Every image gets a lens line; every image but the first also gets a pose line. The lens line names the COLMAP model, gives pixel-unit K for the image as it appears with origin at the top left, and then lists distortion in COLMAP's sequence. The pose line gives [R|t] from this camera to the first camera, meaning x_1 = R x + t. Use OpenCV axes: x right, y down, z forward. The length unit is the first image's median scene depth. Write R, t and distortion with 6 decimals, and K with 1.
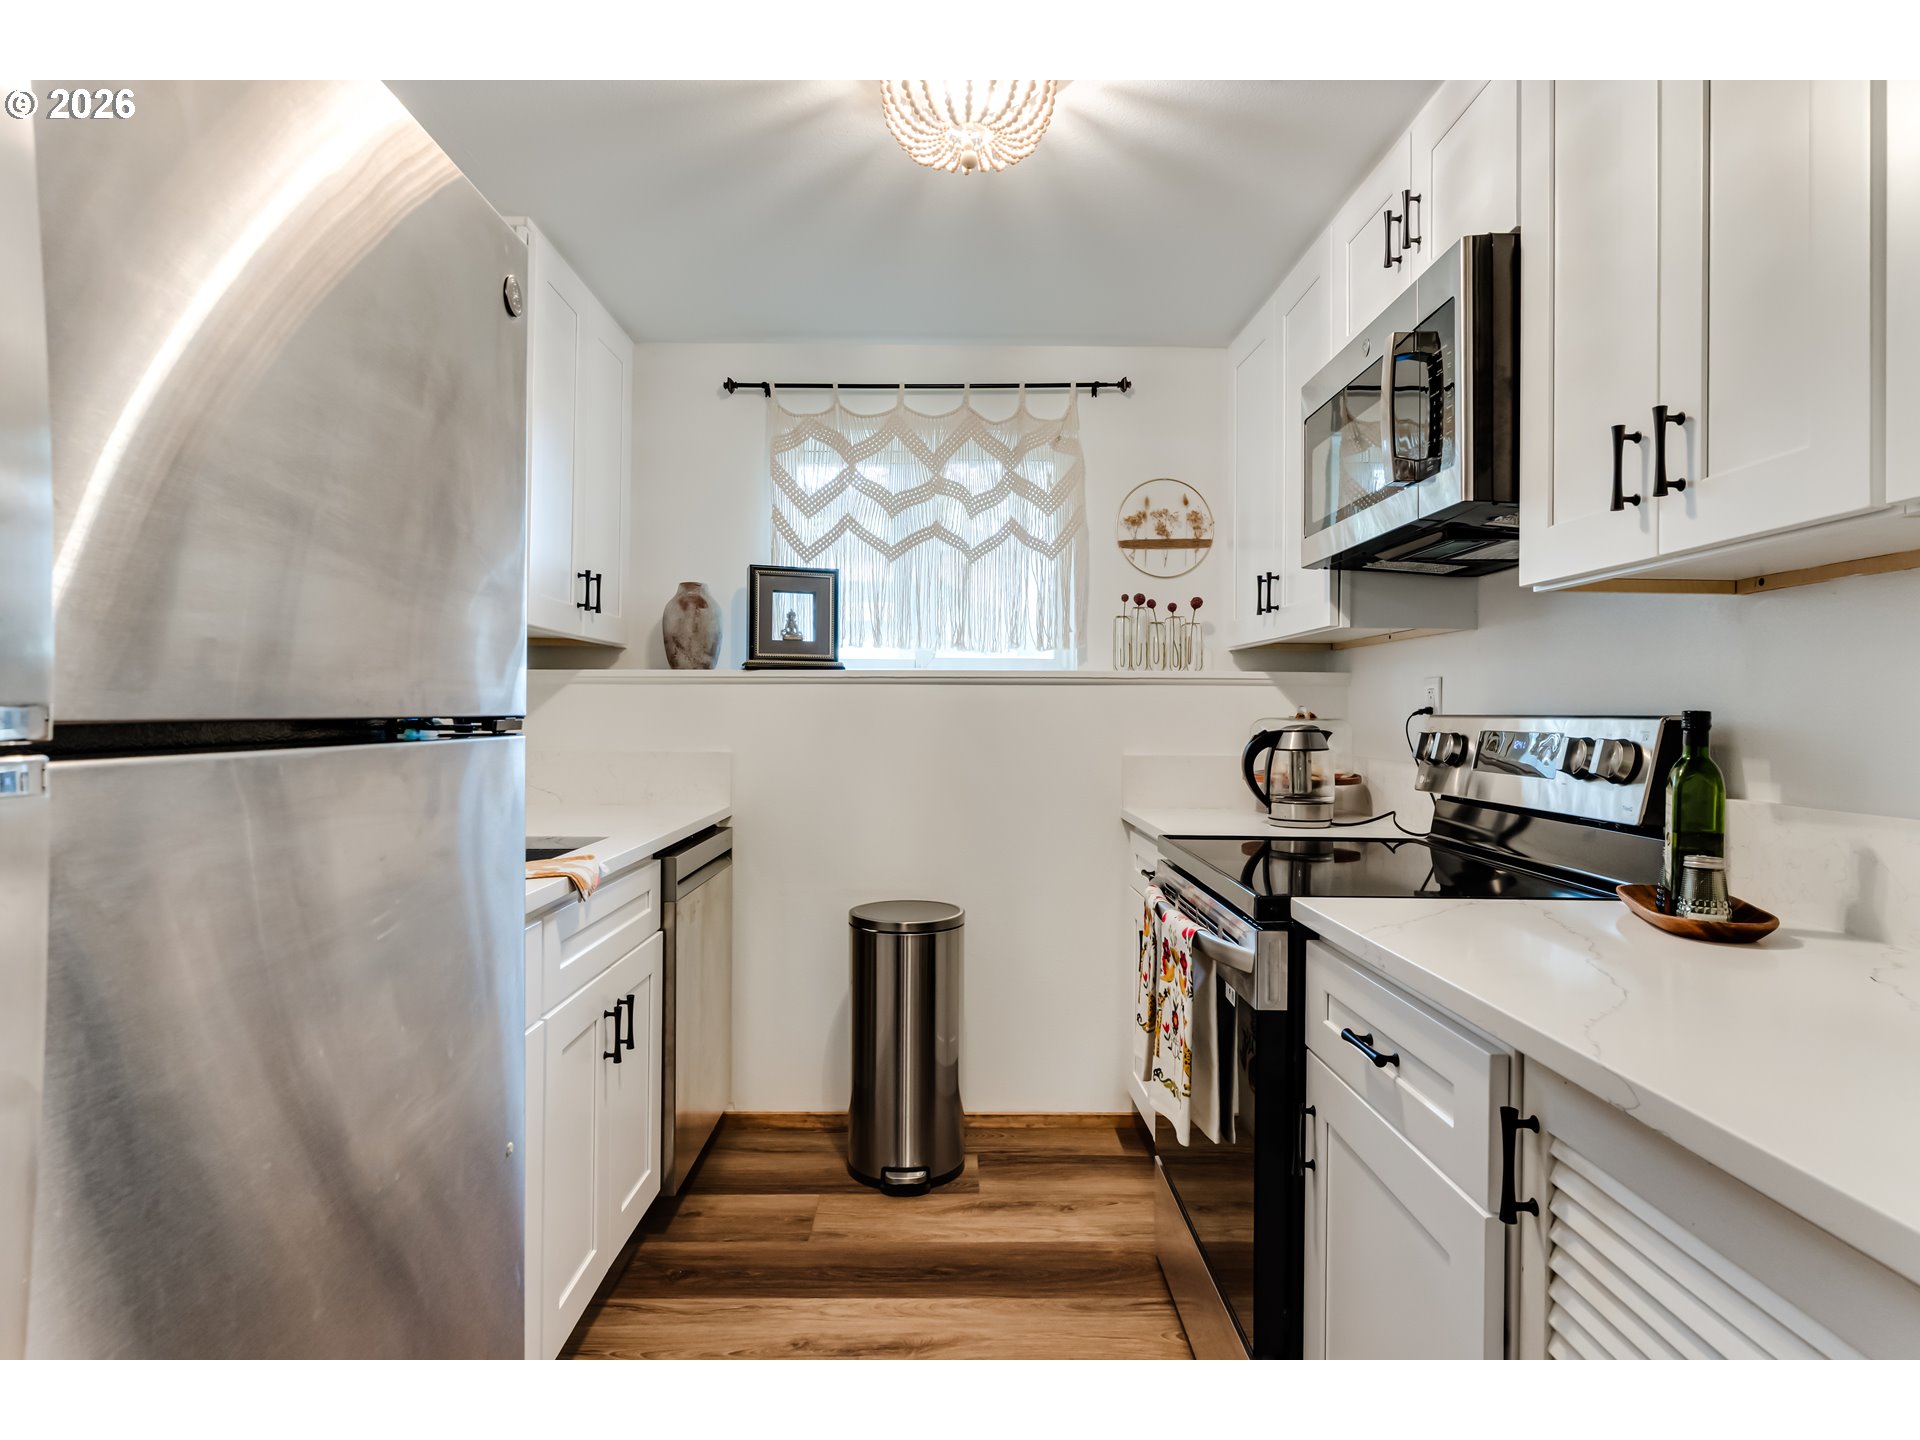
lens RADIAL K [[1035.1, 0, 967.3], [0, 1035.1, 705.4], [0, 0, 1]] dist [-0.000954, 0.000065]
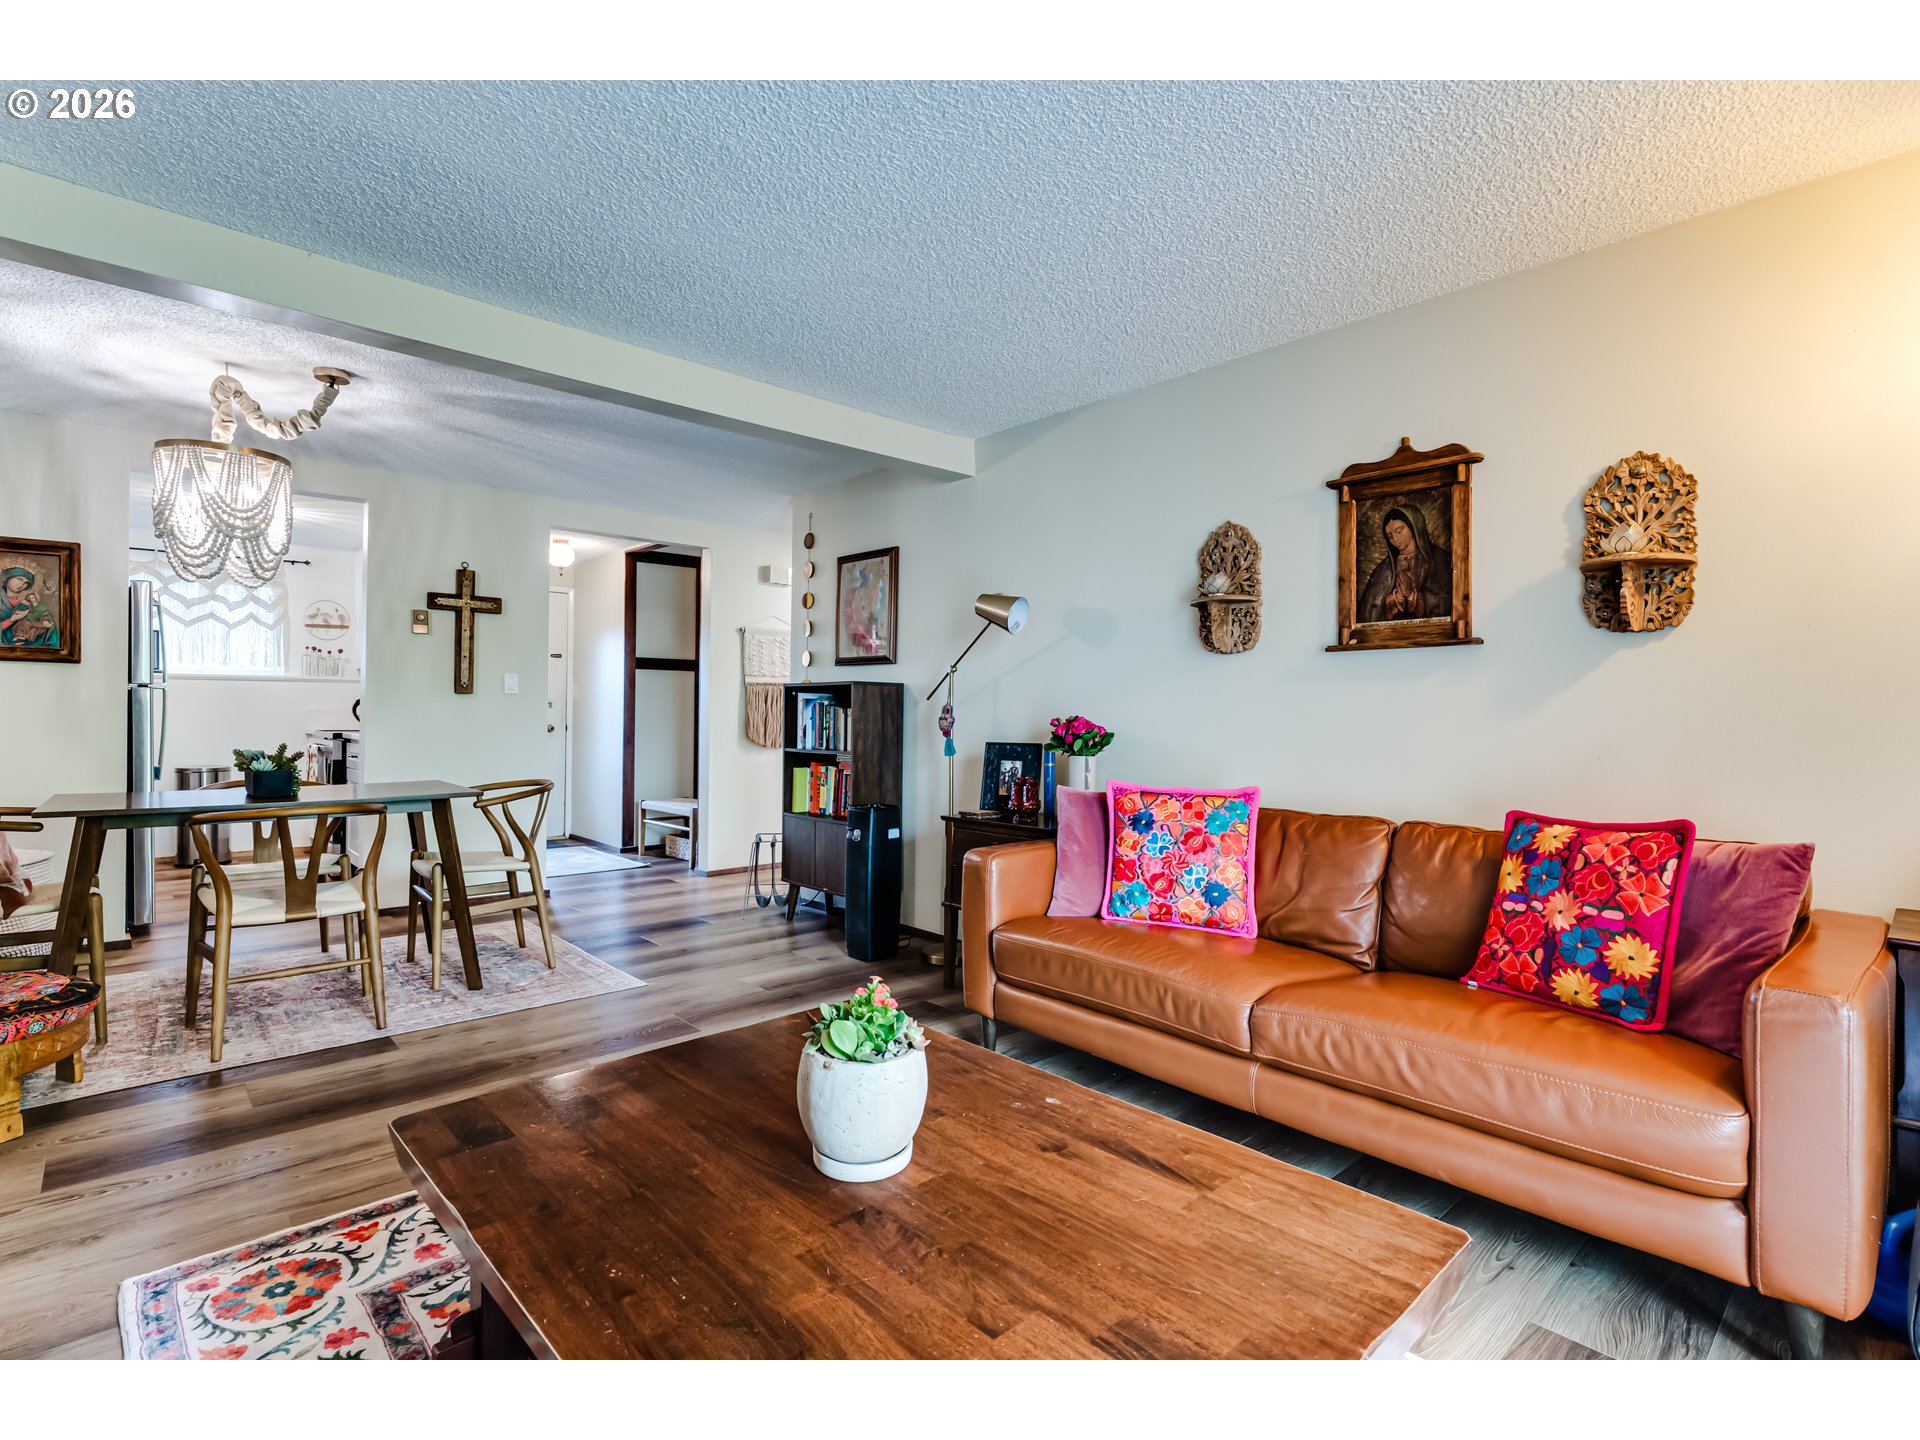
lens RADIAL K [[917.6, 0, 963.4], [0, 917.6, 715.6], [0, 0, 1]] dist [-0.006106, -0.000074]
pose [[0.745206, -0.003182, 0.666827, -0.145227], [-0.003167, 0.999960, 0.008311, 0.039088], [-0.666827, -0.008305, 0.745167, -1.747740]]
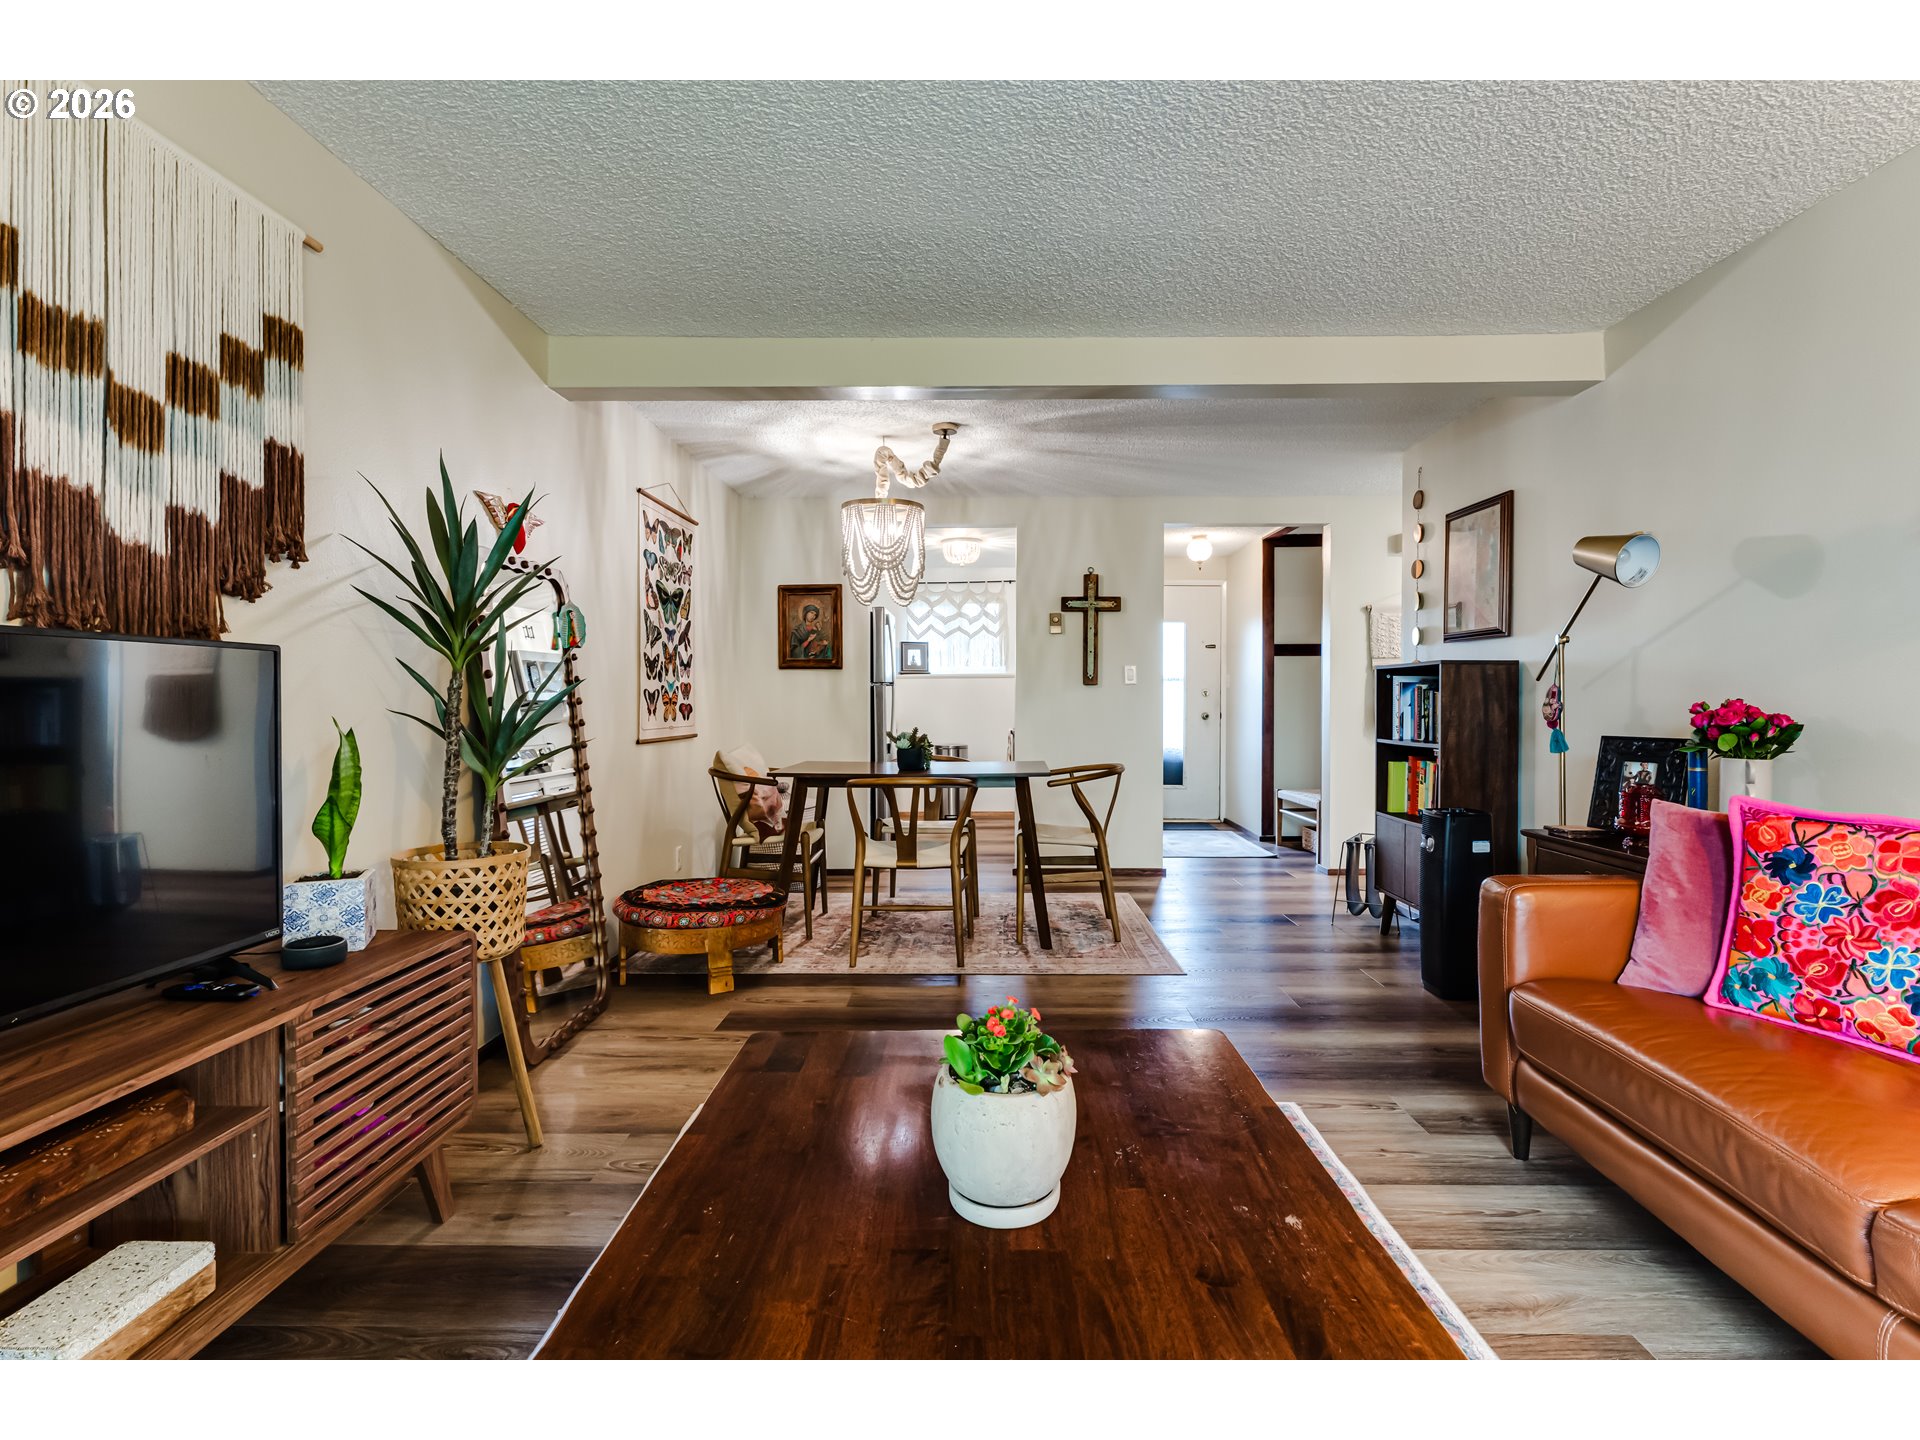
lens RADIAL K [[917.6, 0, 967.3], [0, 917.6, 702.9], [0, 0, 1]] dist [-0.006106, -0.000074]
pose [[0.999534, -0.009981, -0.028858, 0.072402], [0.010127, 0.999937, 0.004919, 0.041065], [0.028807, -0.005209, 0.999571, -1.775448]]
